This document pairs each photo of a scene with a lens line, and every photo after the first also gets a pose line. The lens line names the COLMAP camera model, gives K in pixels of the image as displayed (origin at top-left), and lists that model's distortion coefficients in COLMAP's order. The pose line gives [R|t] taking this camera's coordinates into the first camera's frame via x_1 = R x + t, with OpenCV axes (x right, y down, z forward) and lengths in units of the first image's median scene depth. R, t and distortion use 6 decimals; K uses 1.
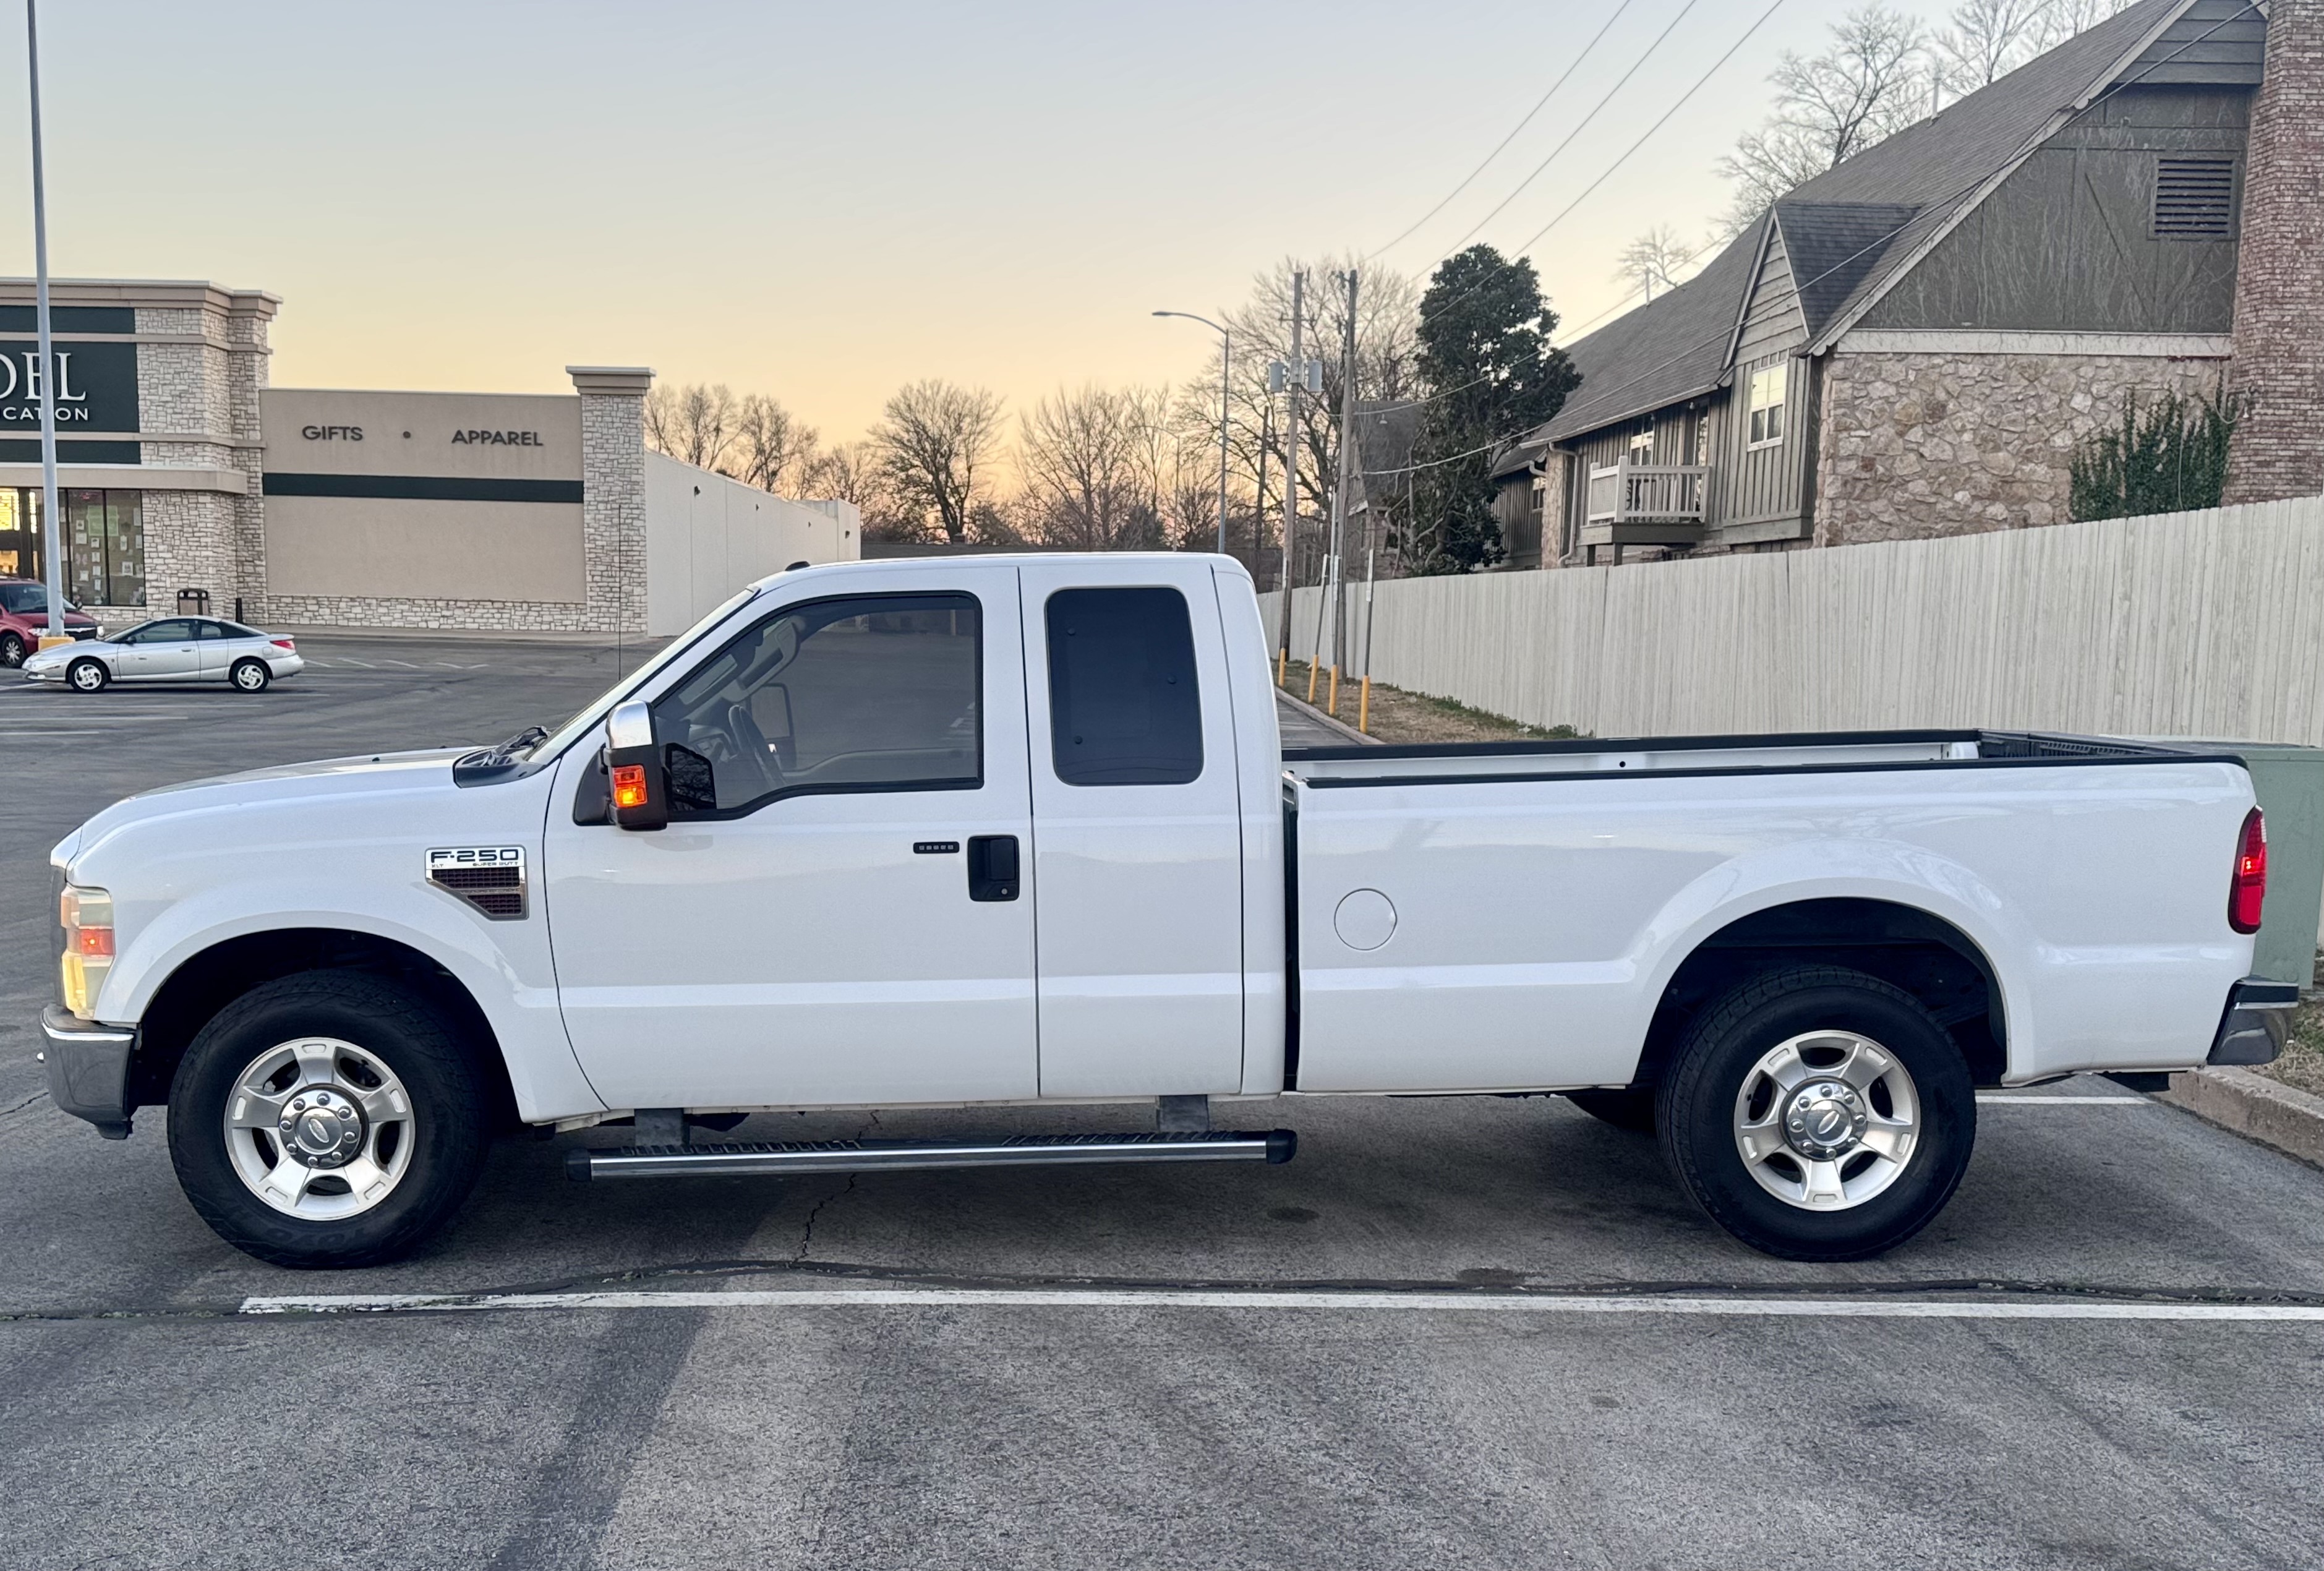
lens RADIAL K [[2234.8, 0, 1103.6], [0, 2234.8, 944.6], [0, 0, 1]] dist [0.118724, -0.184124]
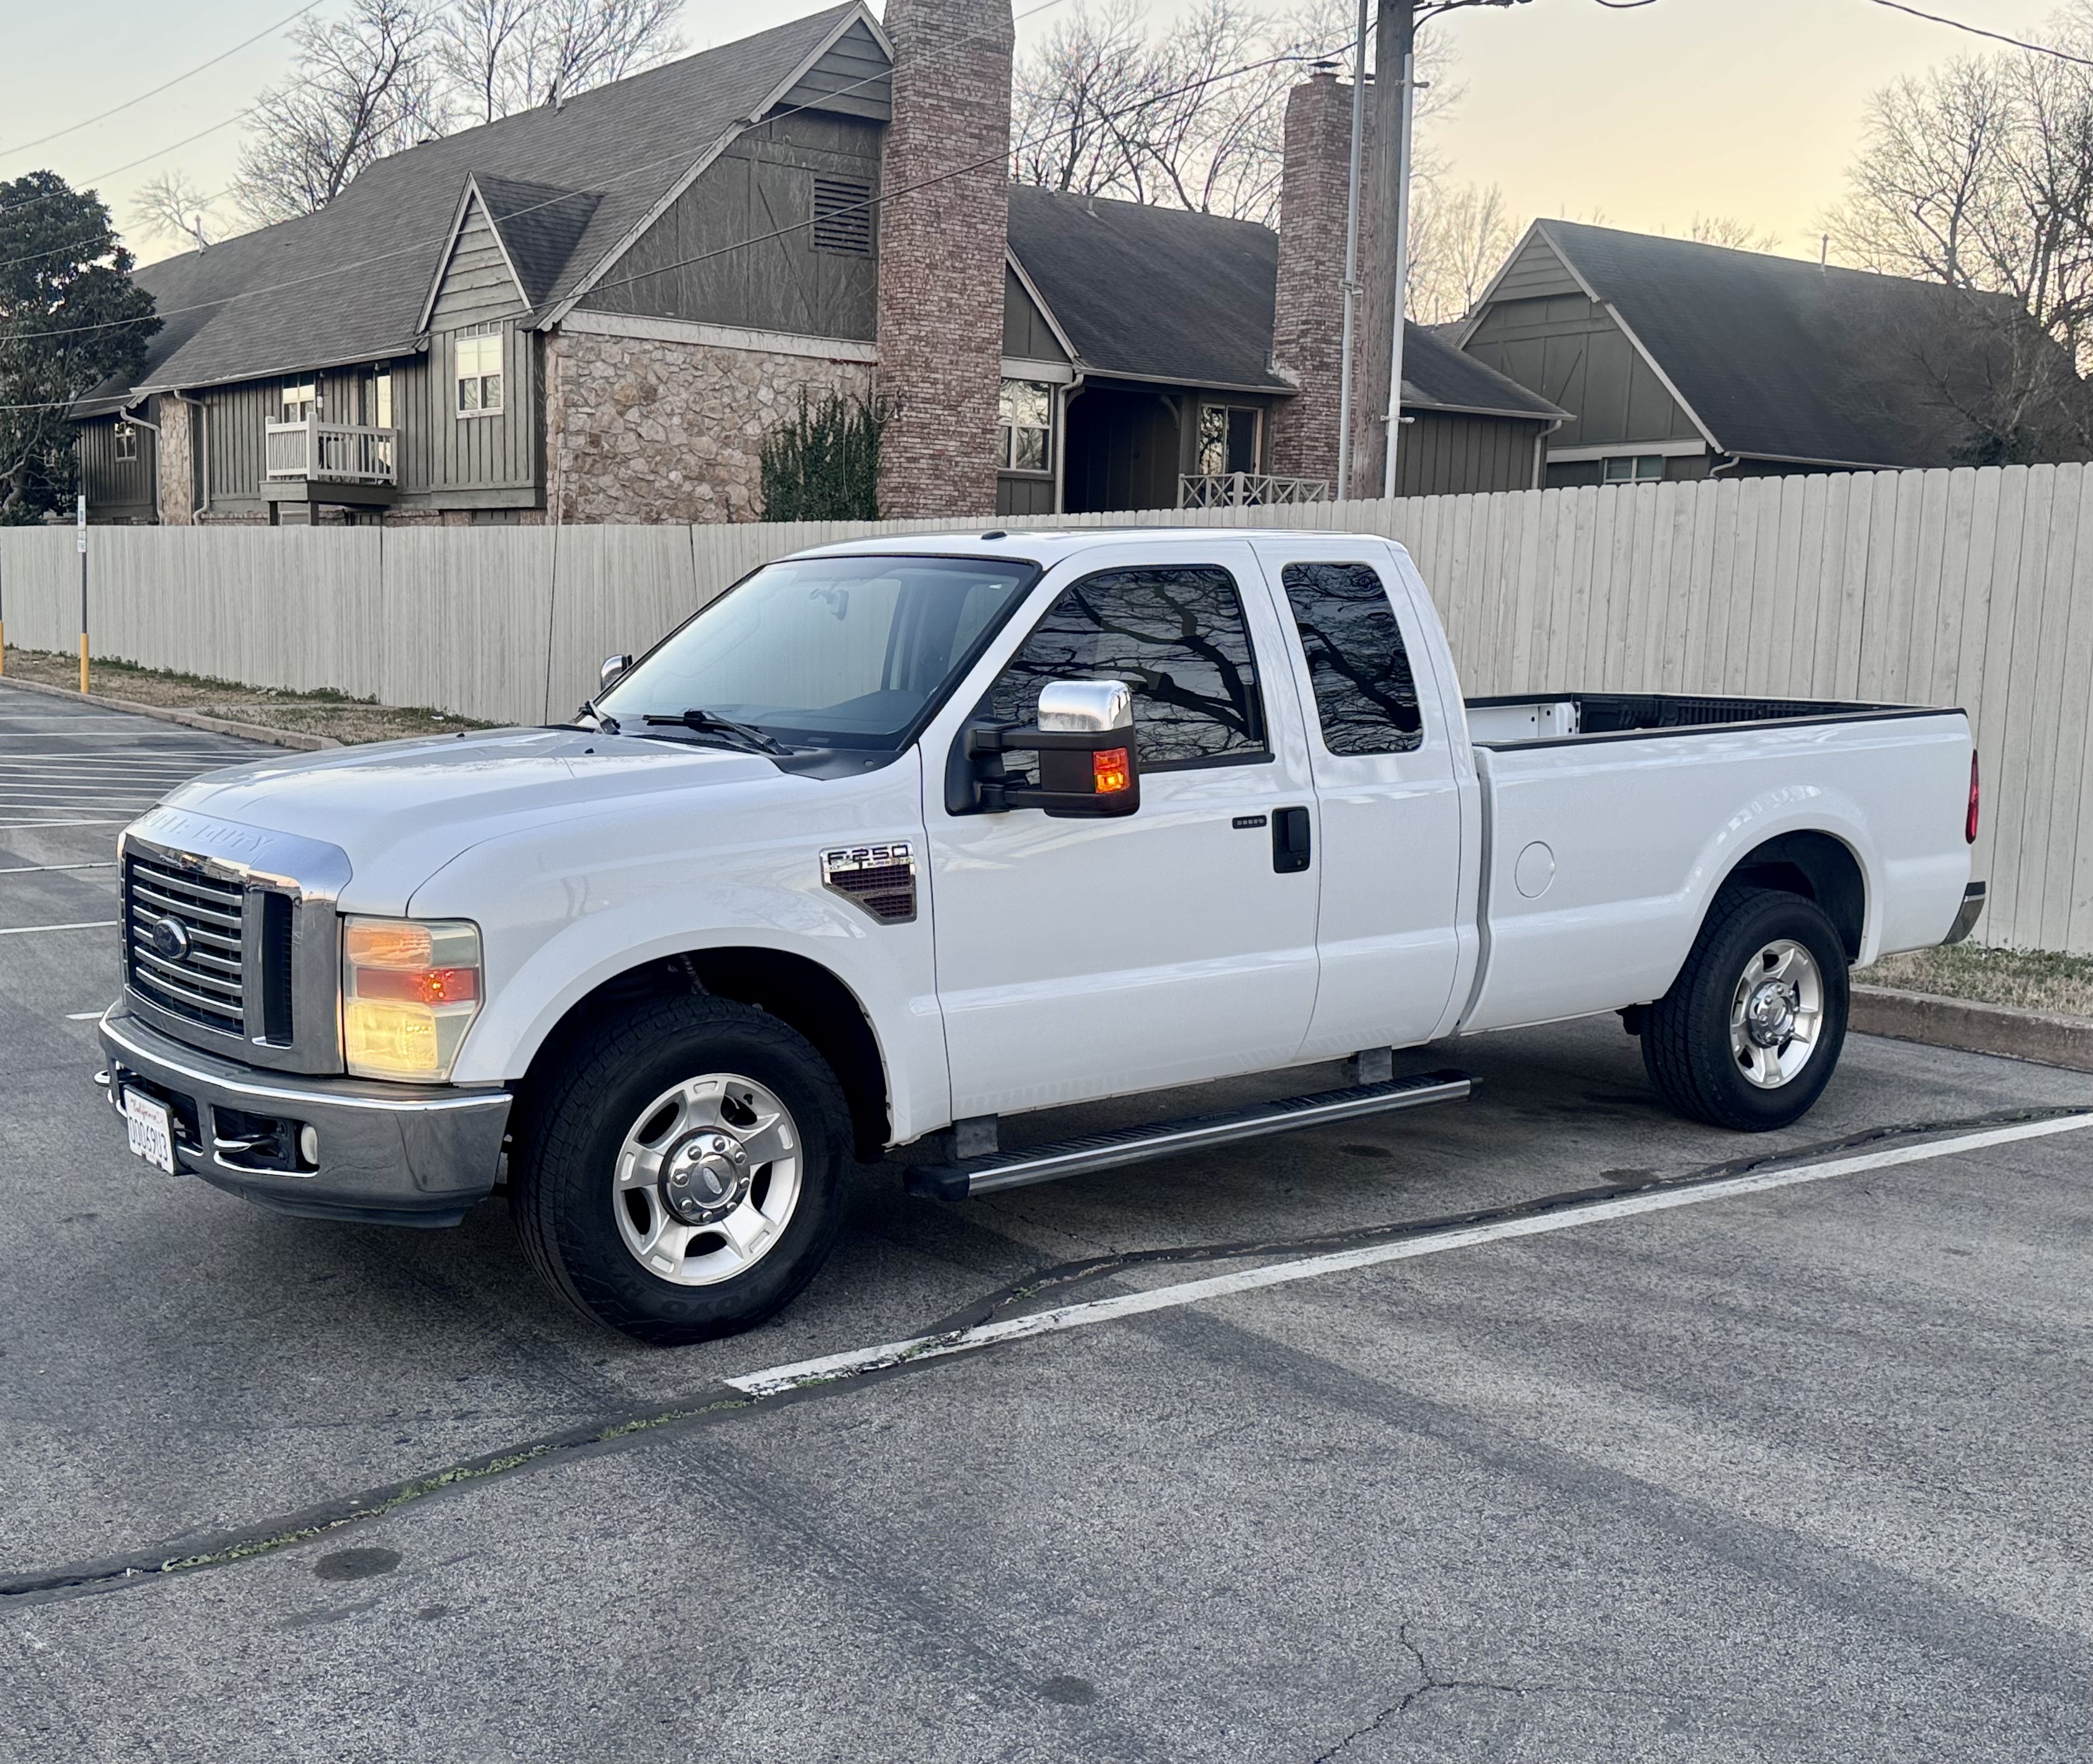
lens RADIAL K [[2231.7, 0, 941.5], [0, 2231.7, 942.7], [0, 0, 1]] dist [0.154289, -0.271254]
pose [[0.835323, -0.073465, 0.544829, -0.116028], [0.064964, 0.997278, 0.034871, -0.005222], [-0.545908, 0.006266, 0.837822, 0.036654]]
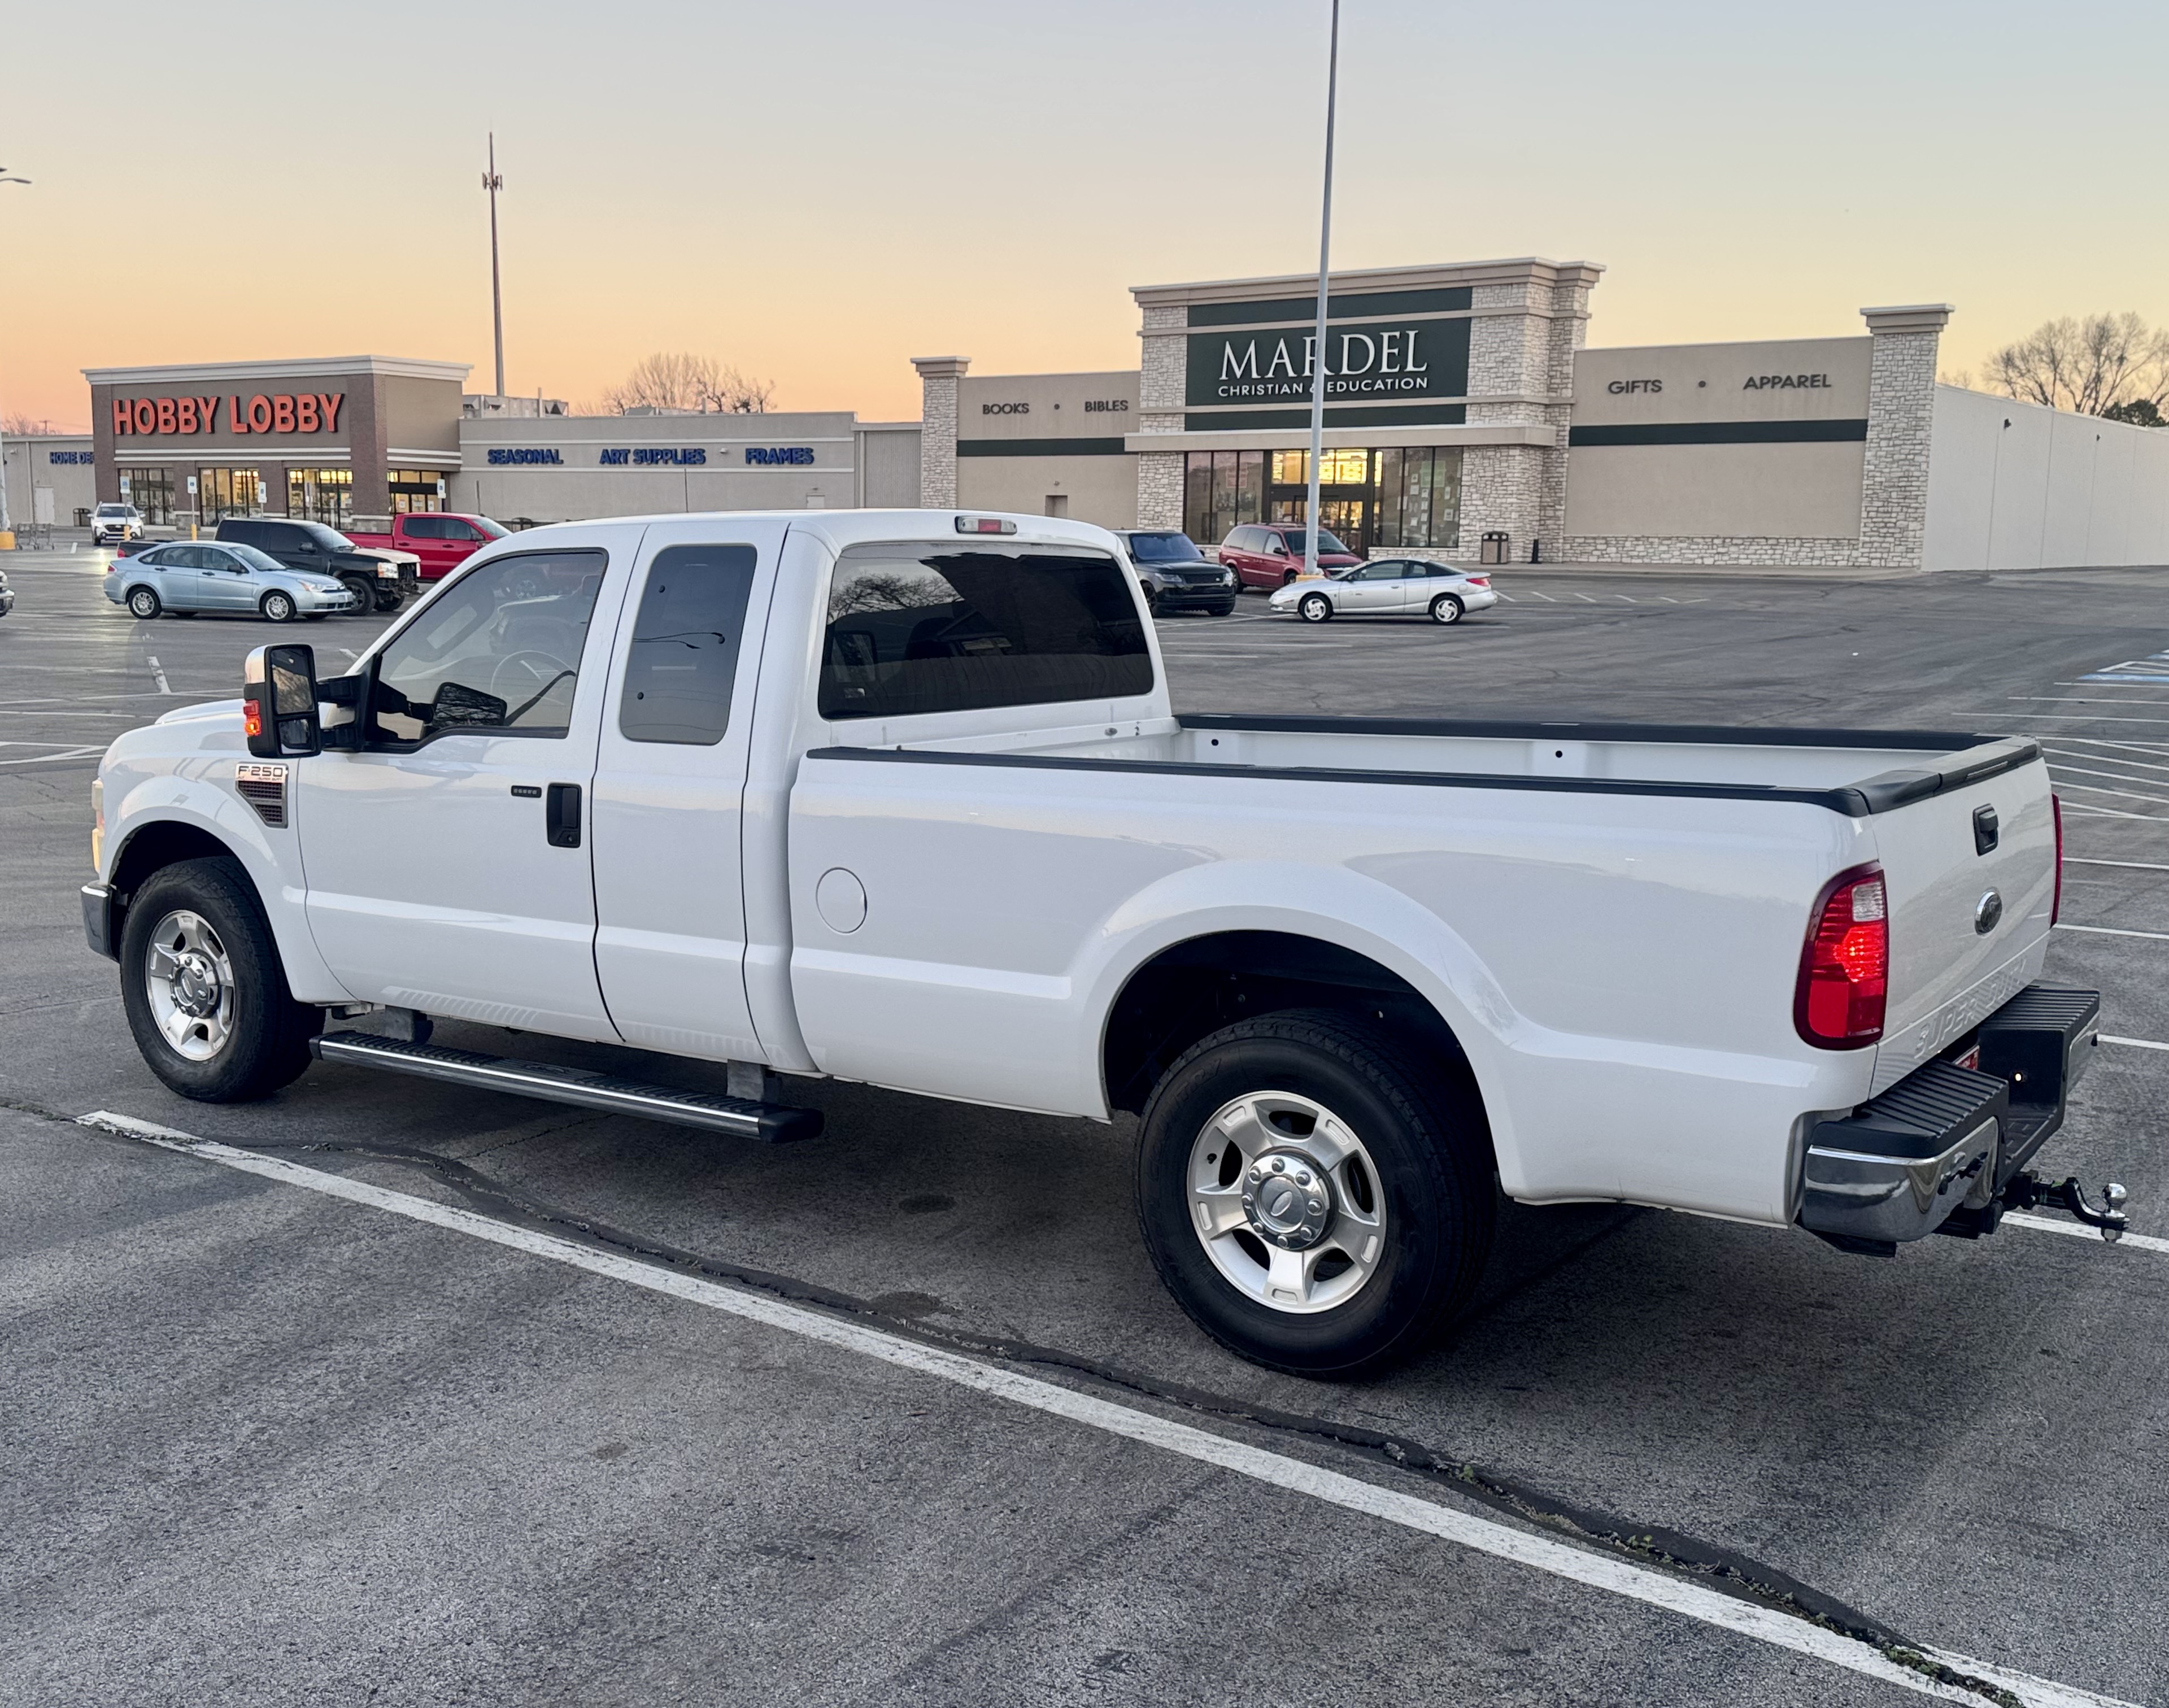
lens RADIAL K [[2073.4, 0, 1084.5], [0, 2073.4, 854.0], [0, 0, 1]] dist [0.173240, -0.353689]
pose [[0.809443, 0.087198, -0.580689, 0.111821], [-0.088155, 0.995750, 0.026643, -0.009945], [0.580544, 0.029625, 0.813690, 0.054841]]
